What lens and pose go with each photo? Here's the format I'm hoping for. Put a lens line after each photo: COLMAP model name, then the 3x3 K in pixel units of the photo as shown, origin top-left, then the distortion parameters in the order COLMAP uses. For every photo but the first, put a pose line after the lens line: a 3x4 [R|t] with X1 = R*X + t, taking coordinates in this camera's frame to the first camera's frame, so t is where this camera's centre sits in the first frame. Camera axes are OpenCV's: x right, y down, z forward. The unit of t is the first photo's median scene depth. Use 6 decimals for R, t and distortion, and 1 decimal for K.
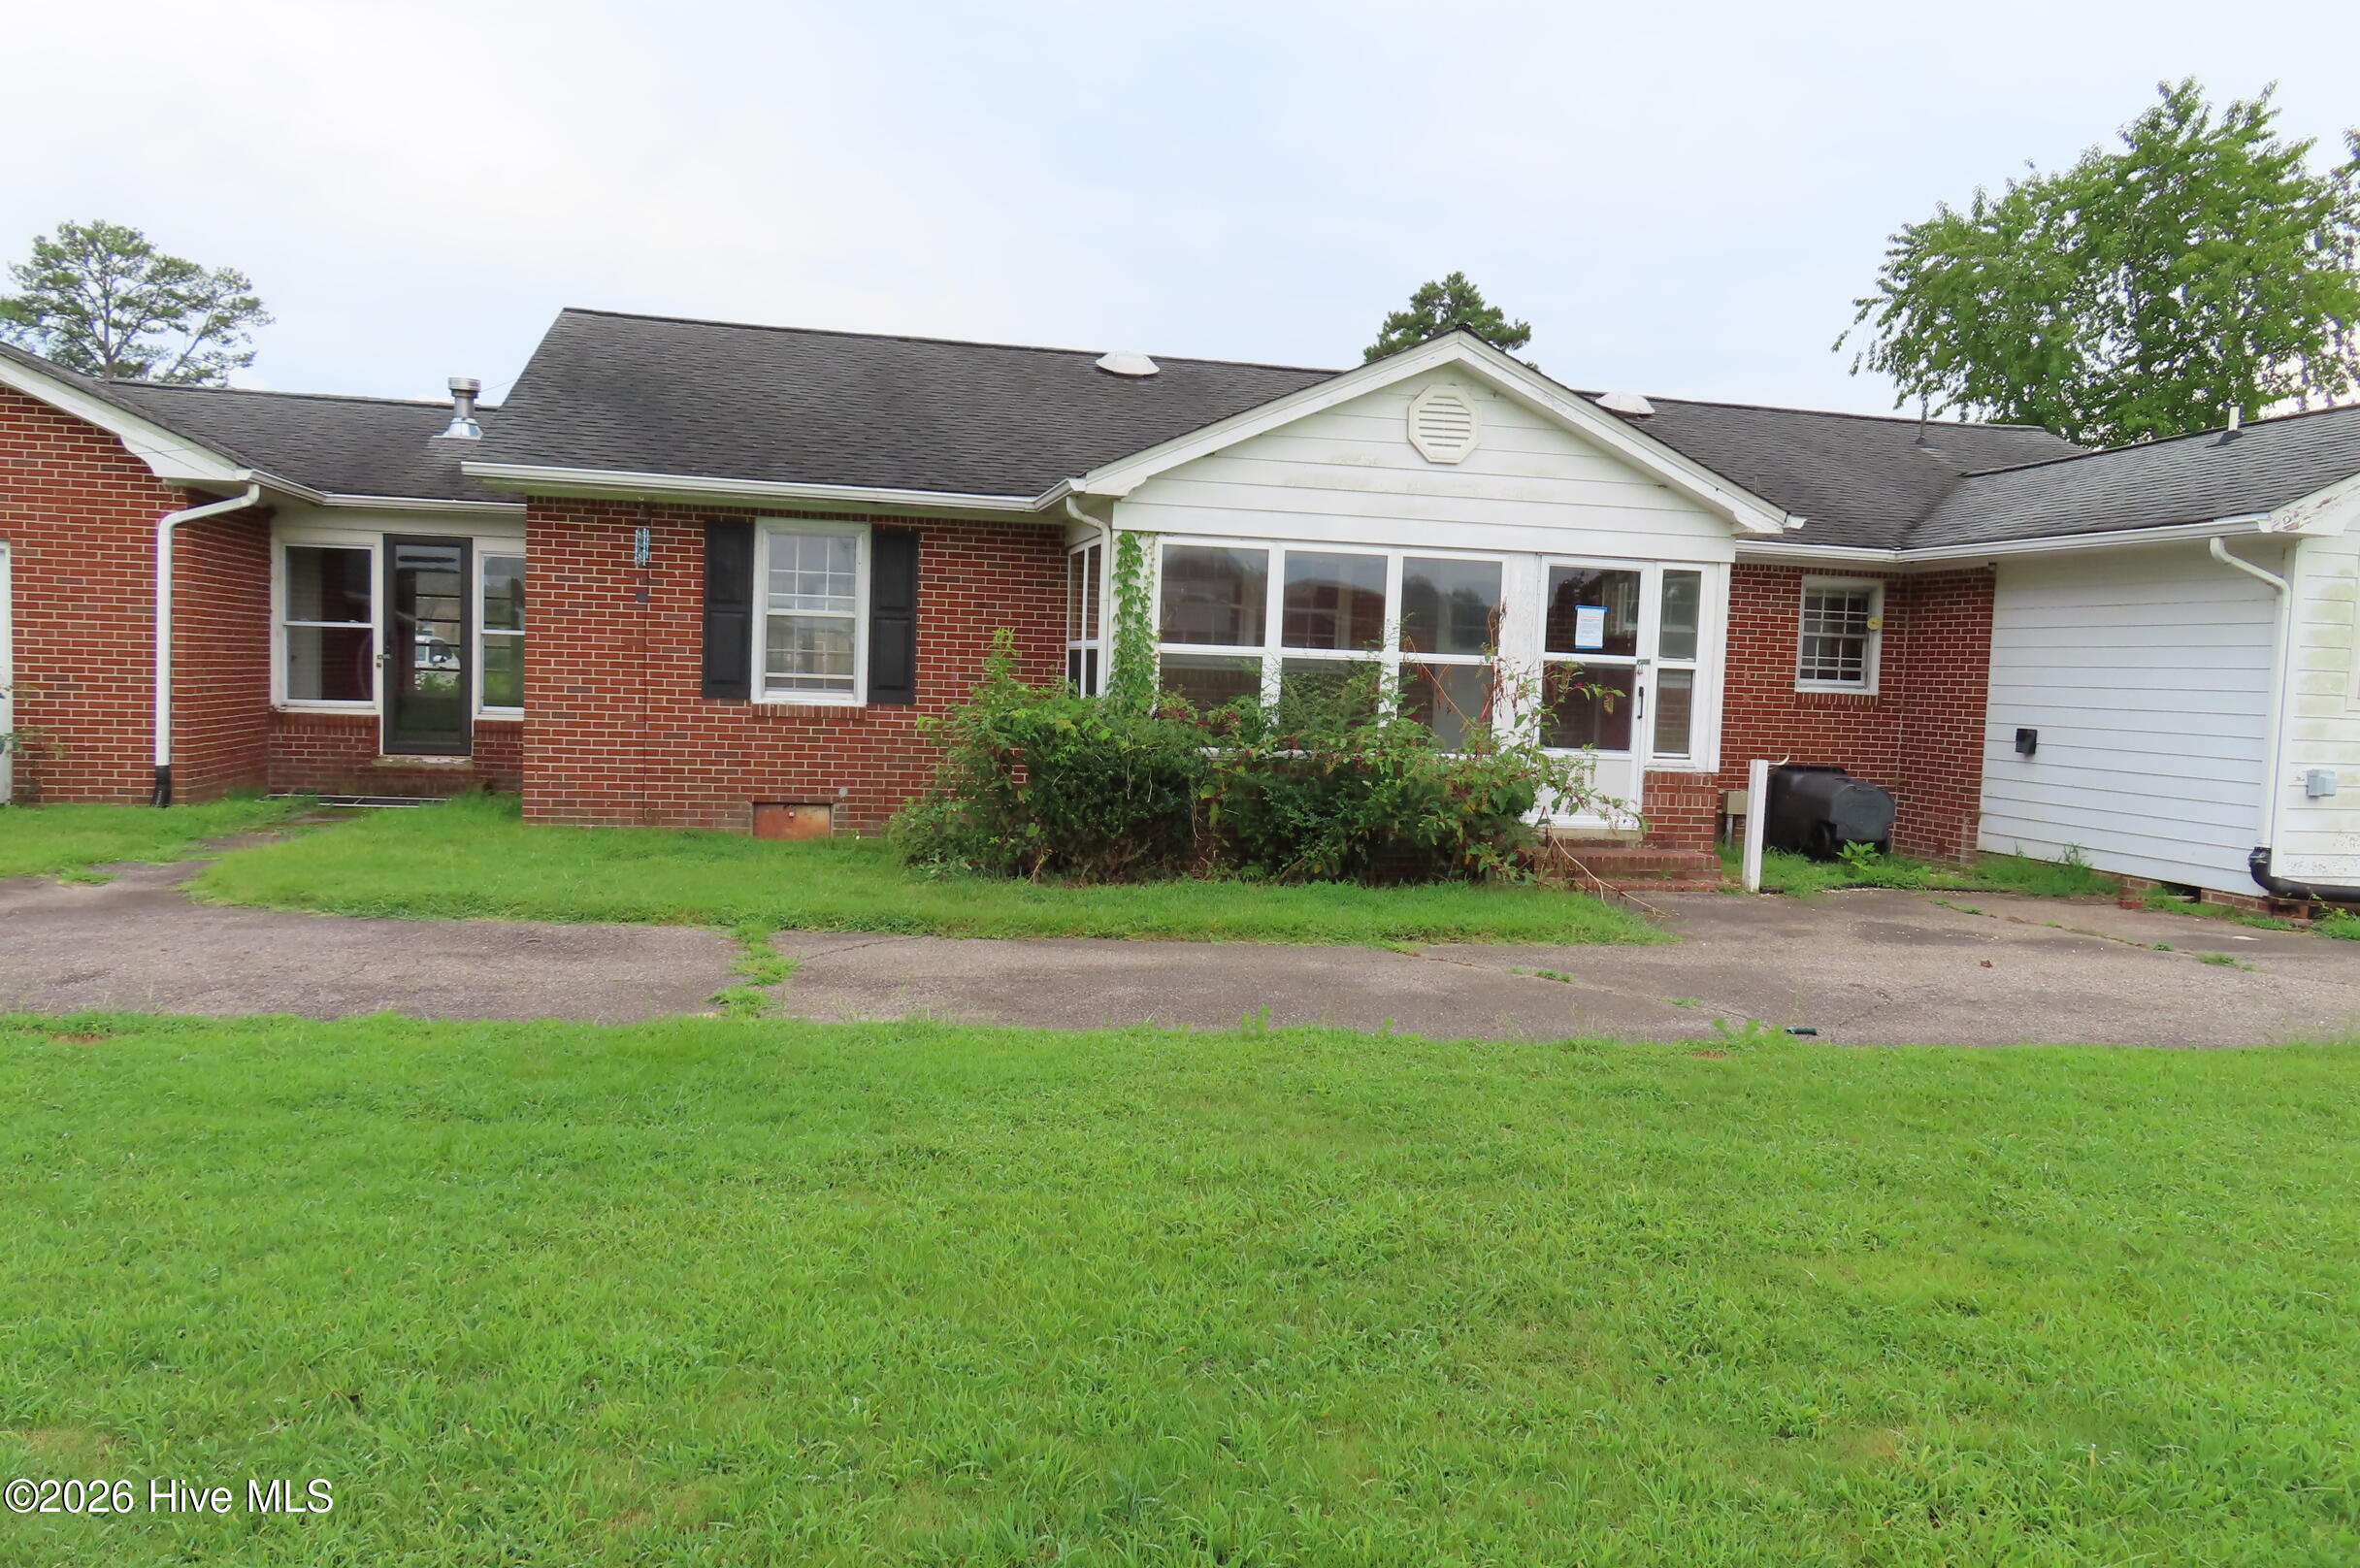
lens RADIAL K [[1684.7, 0, 1194.7], [0, 1684.7, 784.6], [0, 0, 1]] dist [-0.015709, 0.000219]
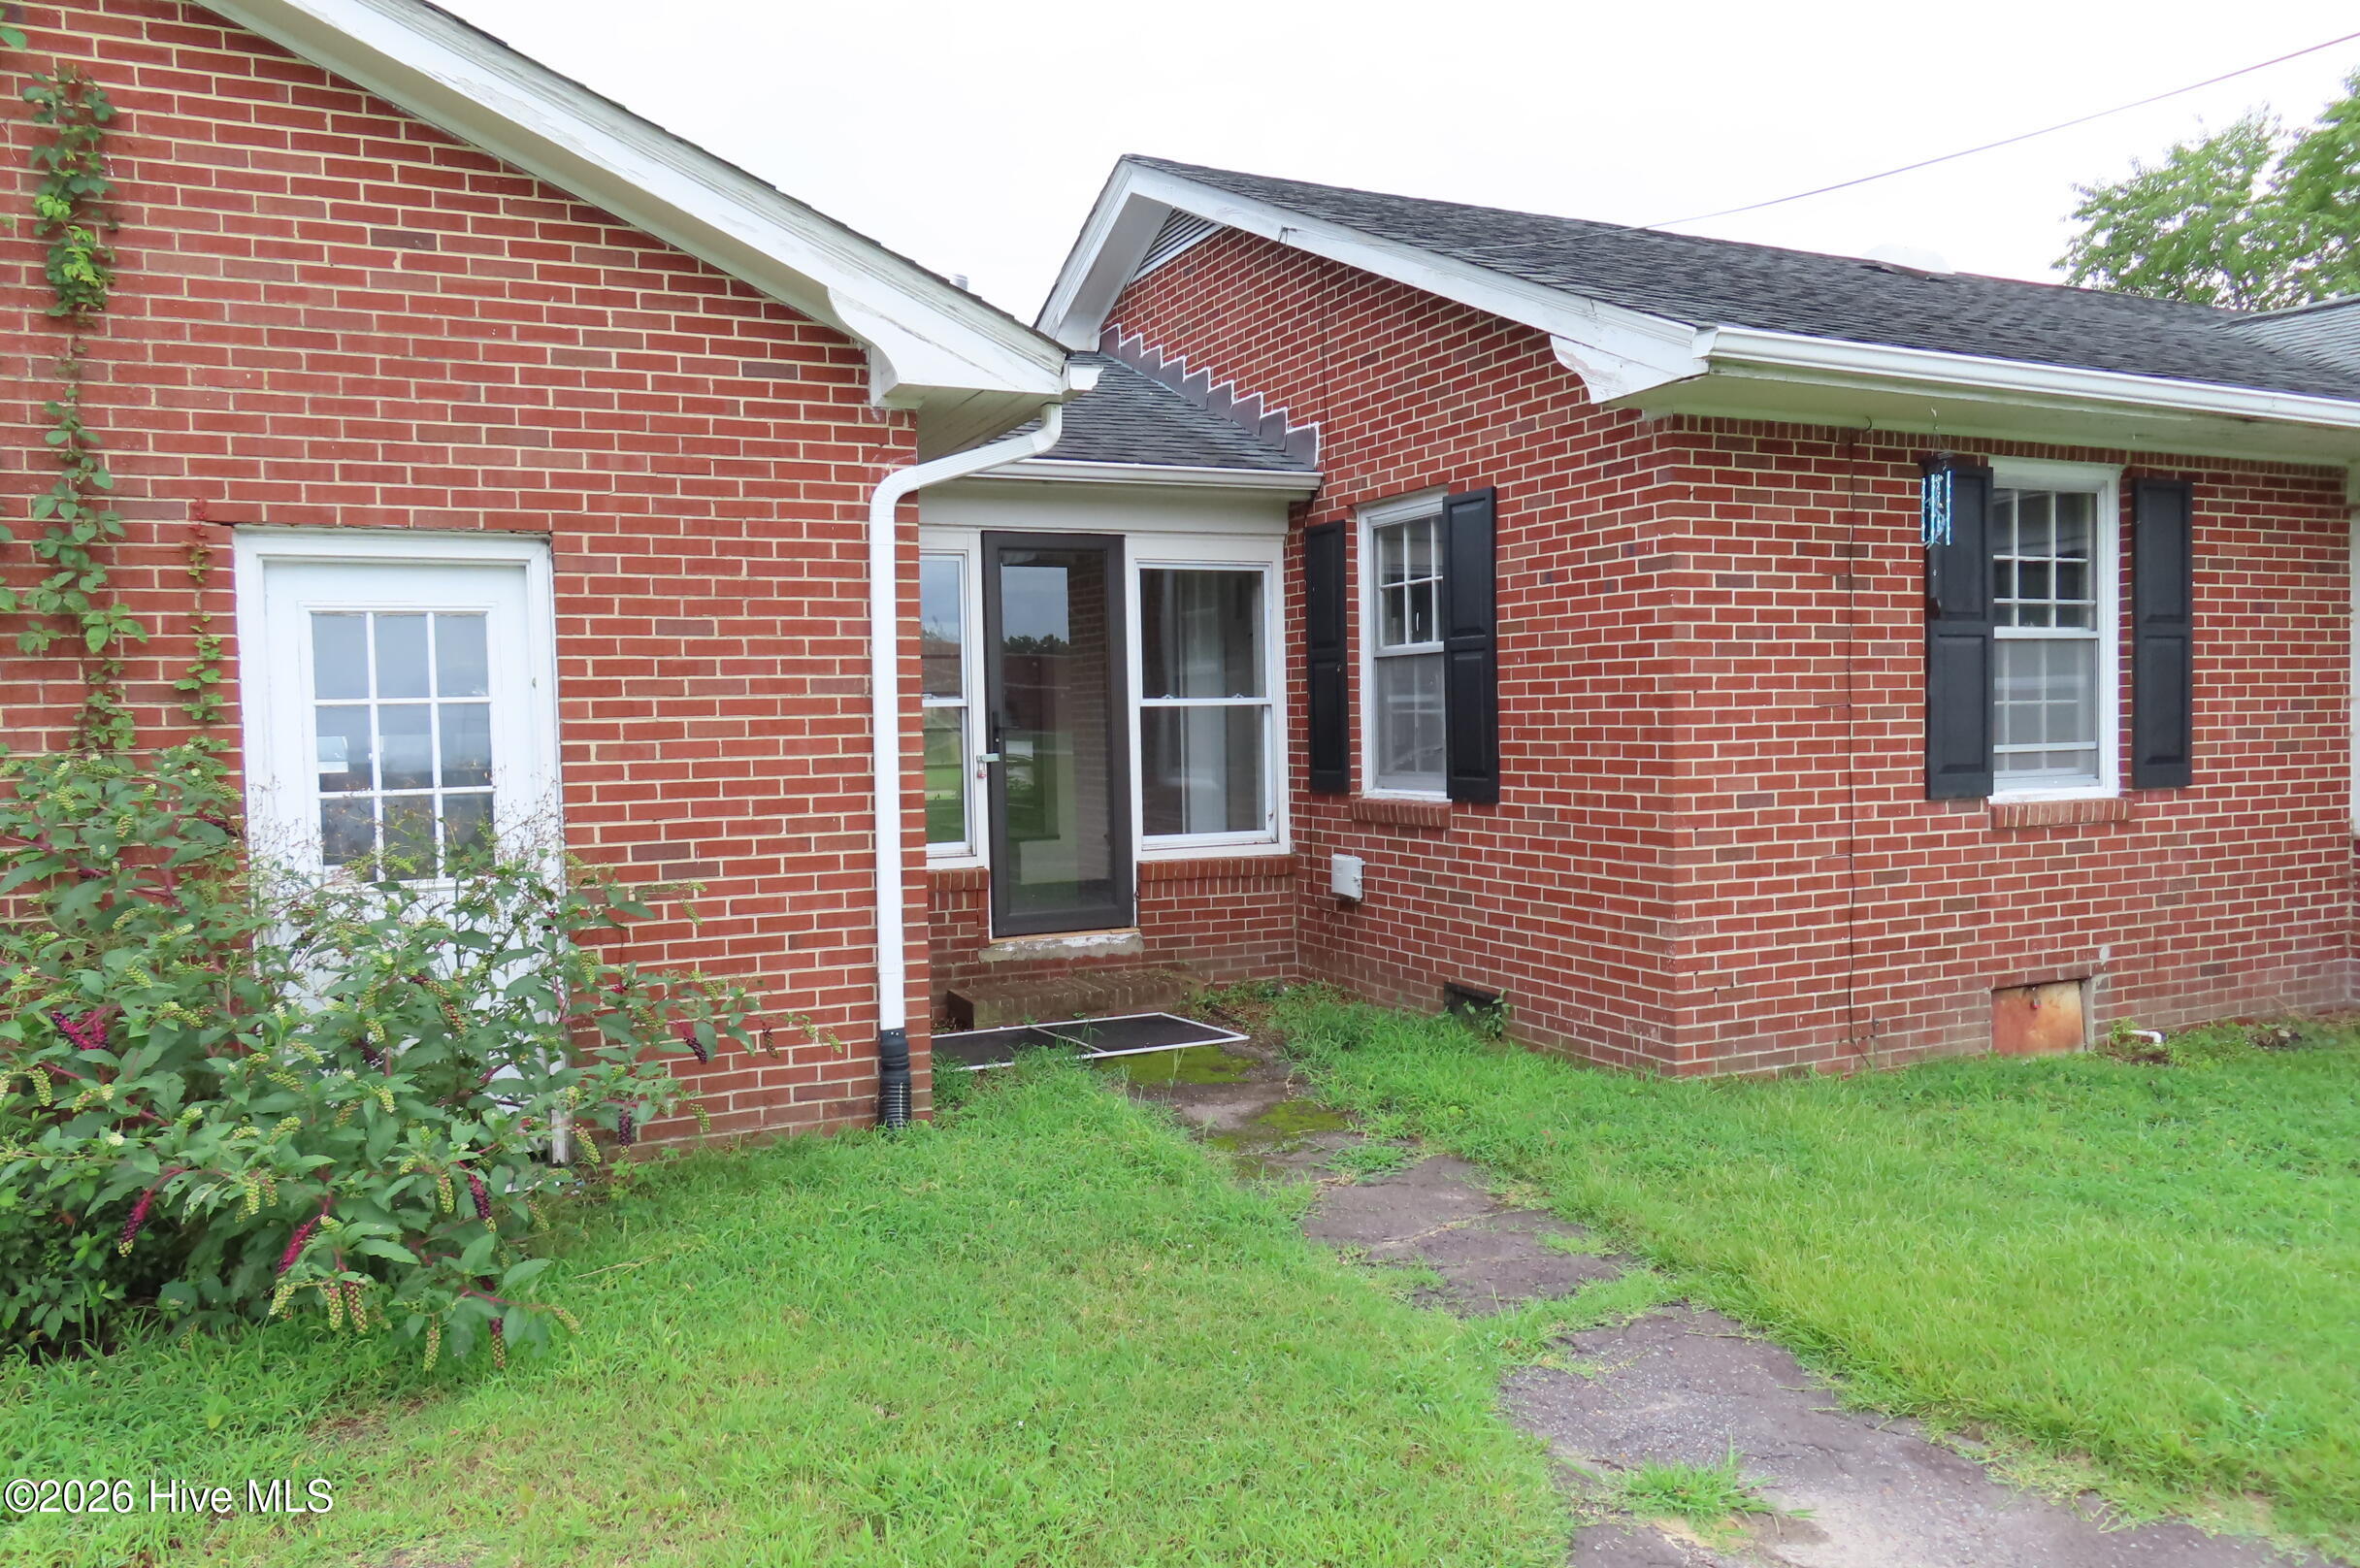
lens RADIAL K [[1684.7, 0, 1168.3], [0, 1684.7, 777.6], [0, 0, 1]] dist [-0.015709, 0.000219]
pose [[0.976063, -0.062265, 0.208384, -0.640702], [0.068175, 0.997446, -0.021295, -0.064568], [-0.206526, 0.034992, 0.977815, 0.544139]]
